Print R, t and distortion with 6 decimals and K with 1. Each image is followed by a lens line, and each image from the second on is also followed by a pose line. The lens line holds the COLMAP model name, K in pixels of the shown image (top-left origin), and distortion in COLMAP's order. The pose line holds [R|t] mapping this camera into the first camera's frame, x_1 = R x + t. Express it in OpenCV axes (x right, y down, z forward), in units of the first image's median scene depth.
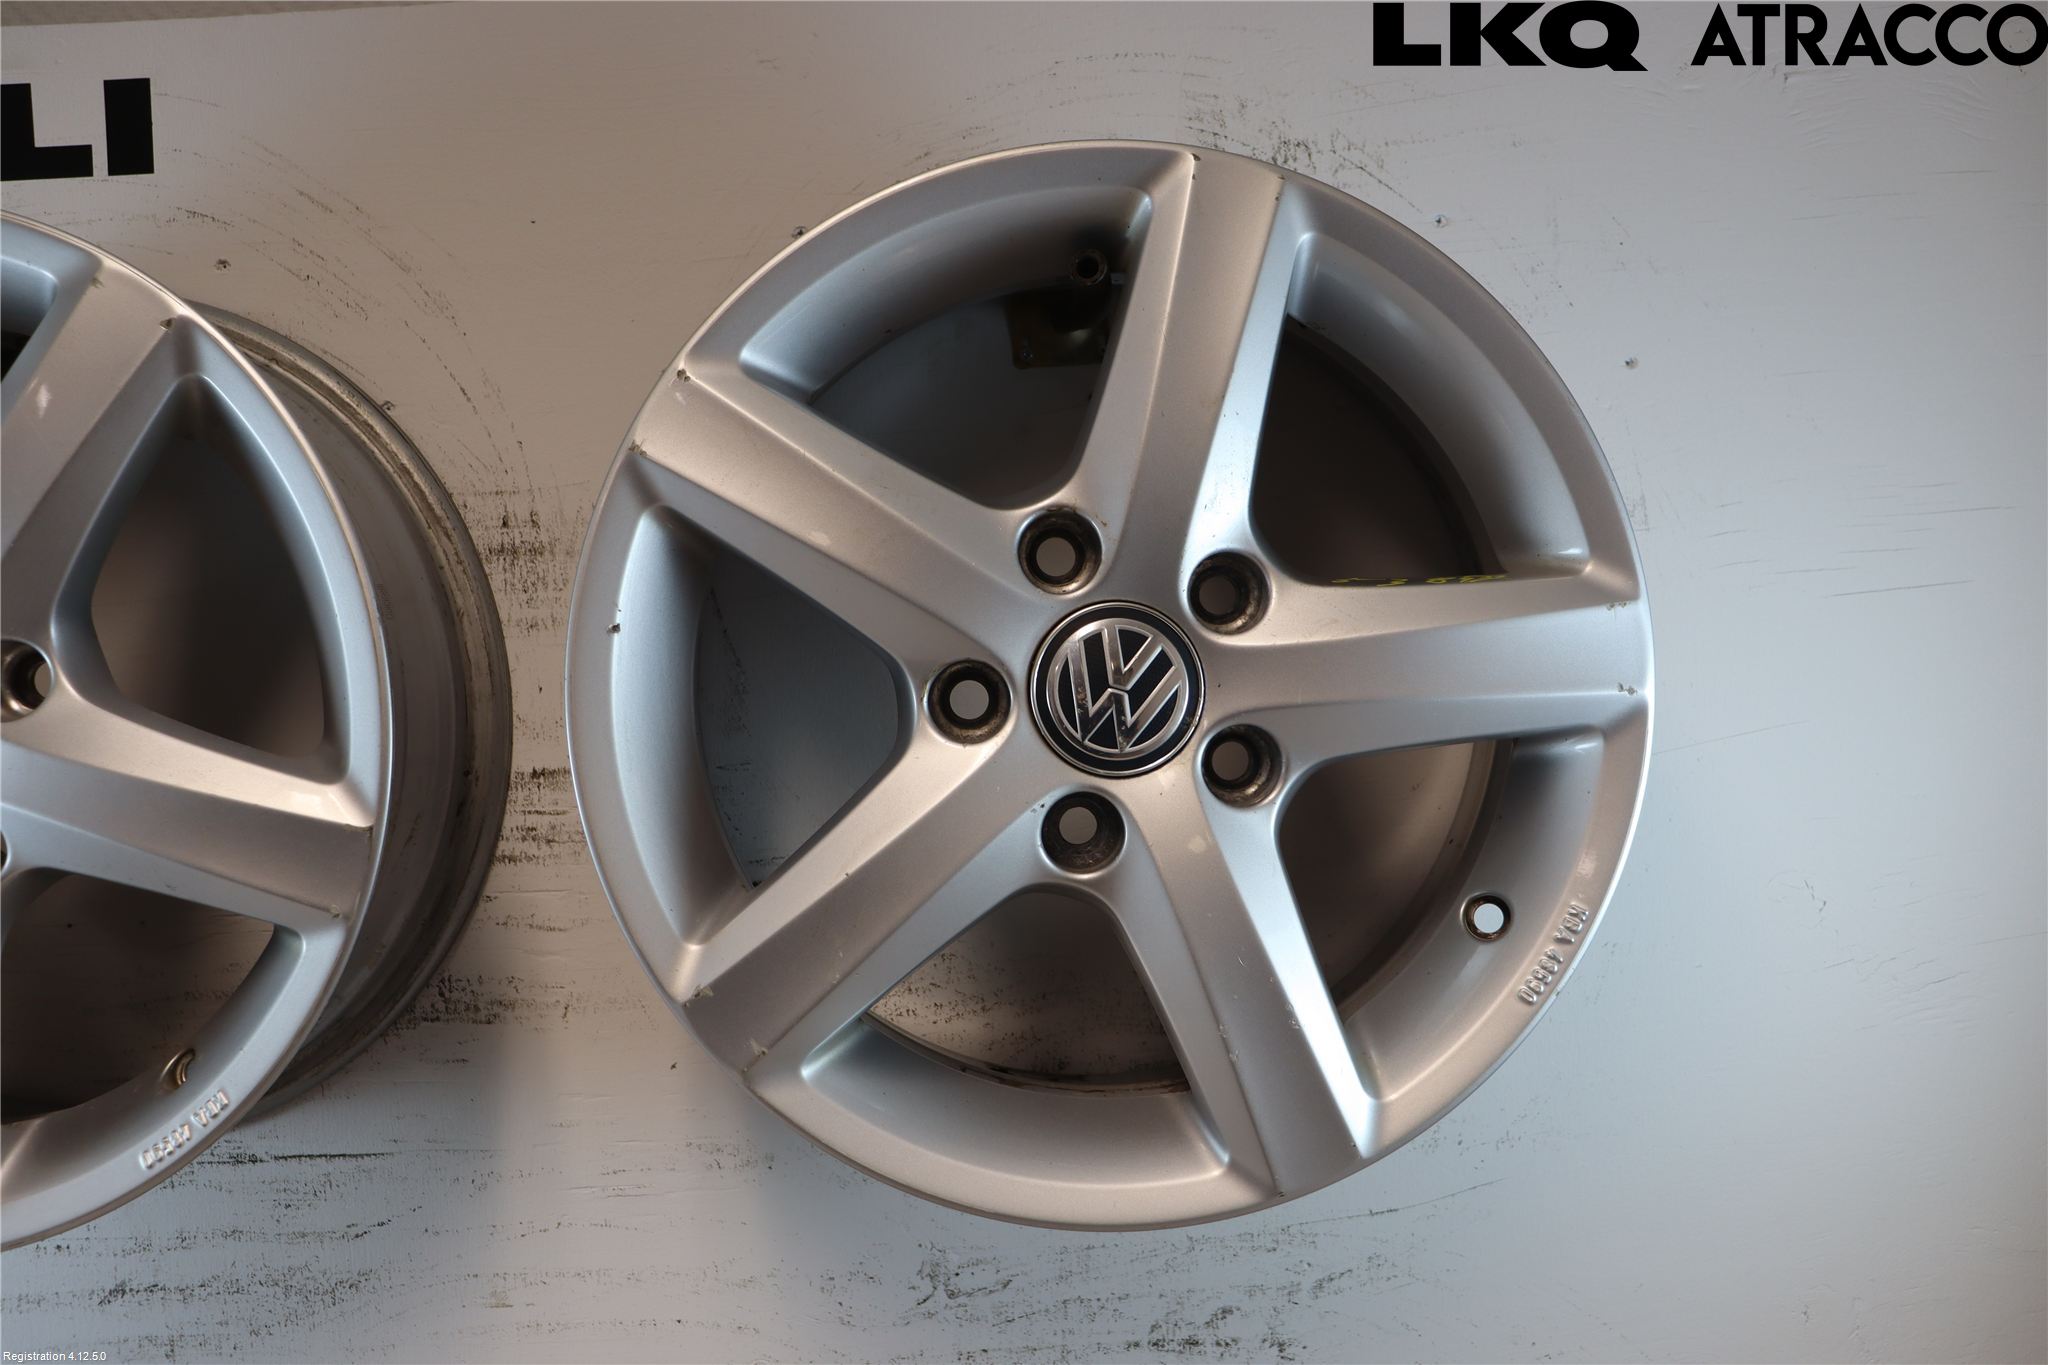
lens RADIAL K [[1911.4, 0, 1108.8], [0, 1911.4, 687.9], [0, 0, 1]] dist [-0.157663, 0.107798]
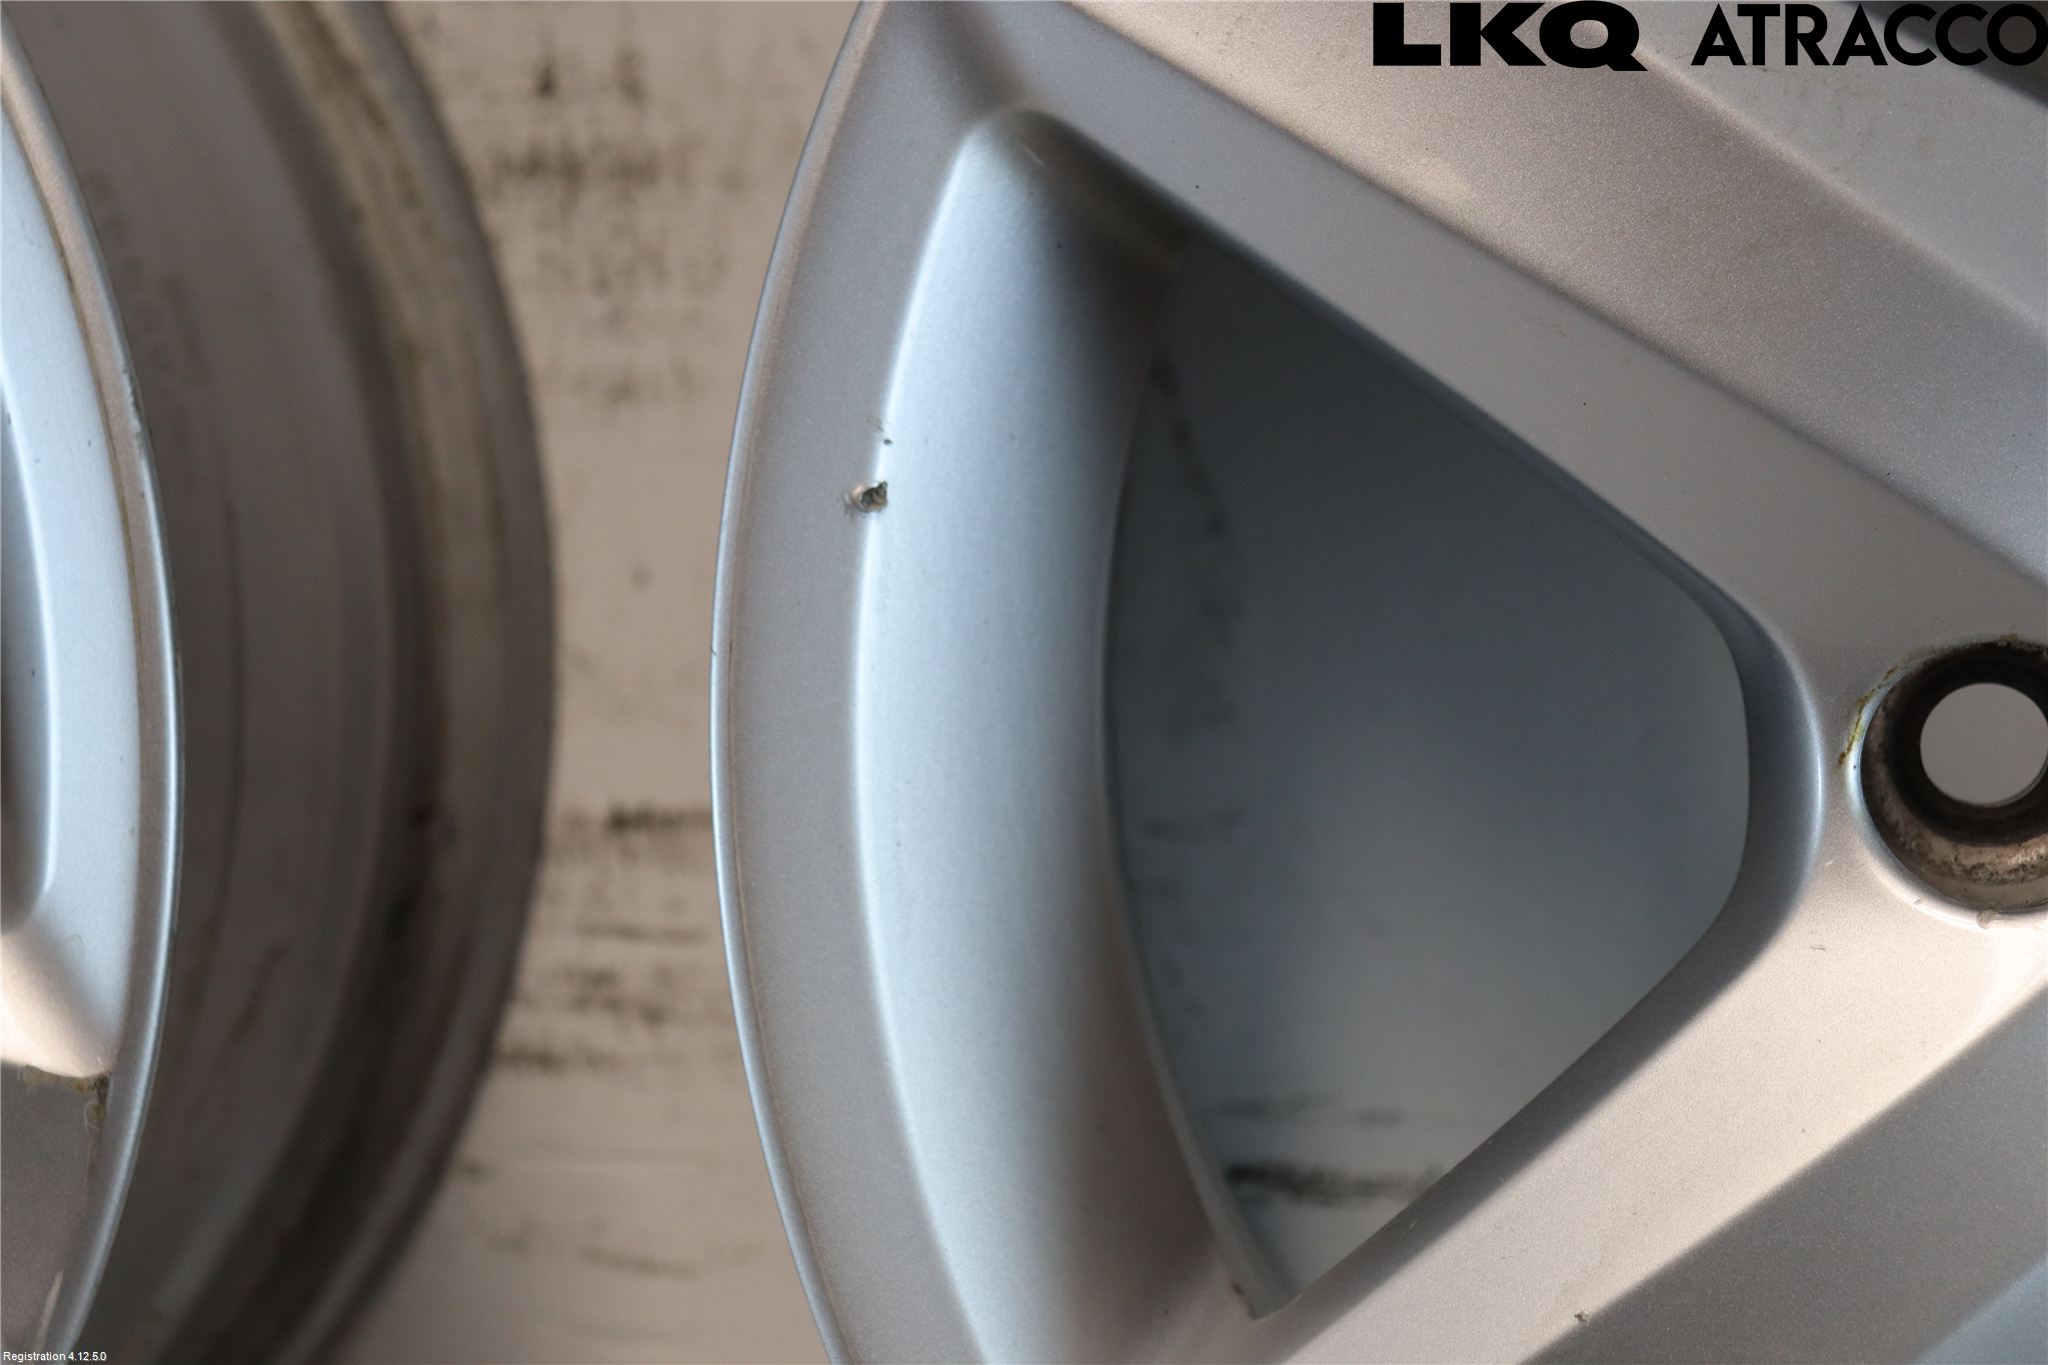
lens RADIAL K [[4507.1, 0, 1024.0], [0, 4507.1, 682.5], [0, 0, 1]] dist [0.257595, 0.881754]
pose [[0.977228, 0.048971, -0.206461, -0.068231], [-0.031932, 0.995863, 0.085072, -0.057770], [0.209773, -0.076542, 0.974749, 0.231250]]
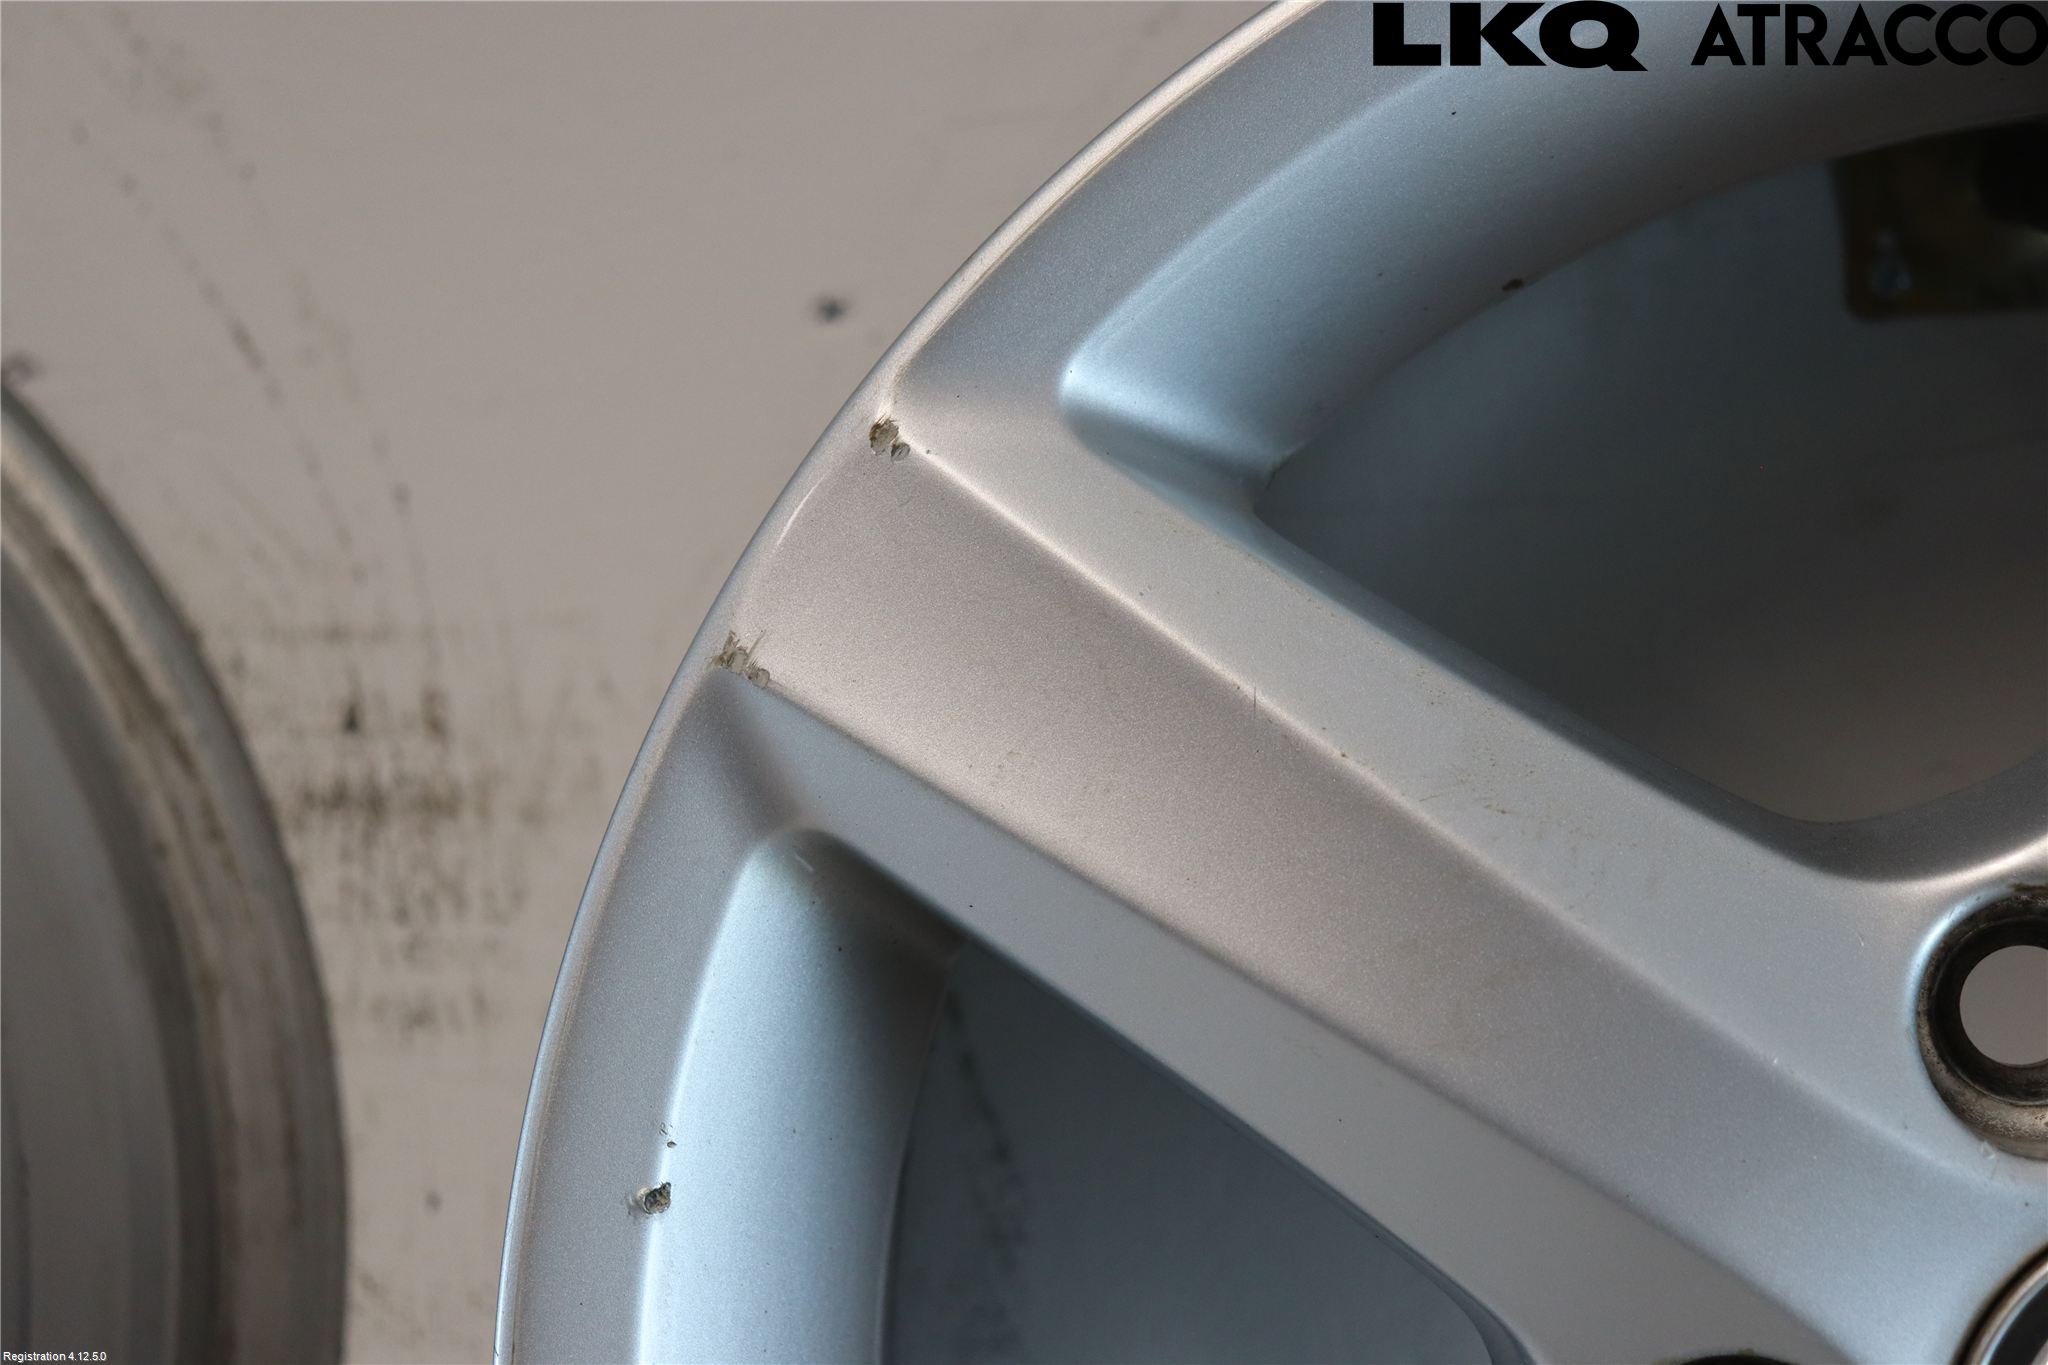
lens RADIAL K [[4507.1, 0, 1024.0], [0, 4507.1, 682.5], [0, 0, 1]] dist [0.257595, 0.881754]
pose [[0.984561, 0.036200, -0.171257, -0.059007], [-0.037594, 0.999281, -0.004906, -0.104568], [0.170956, 0.011269, 0.985214, 0.209259]]
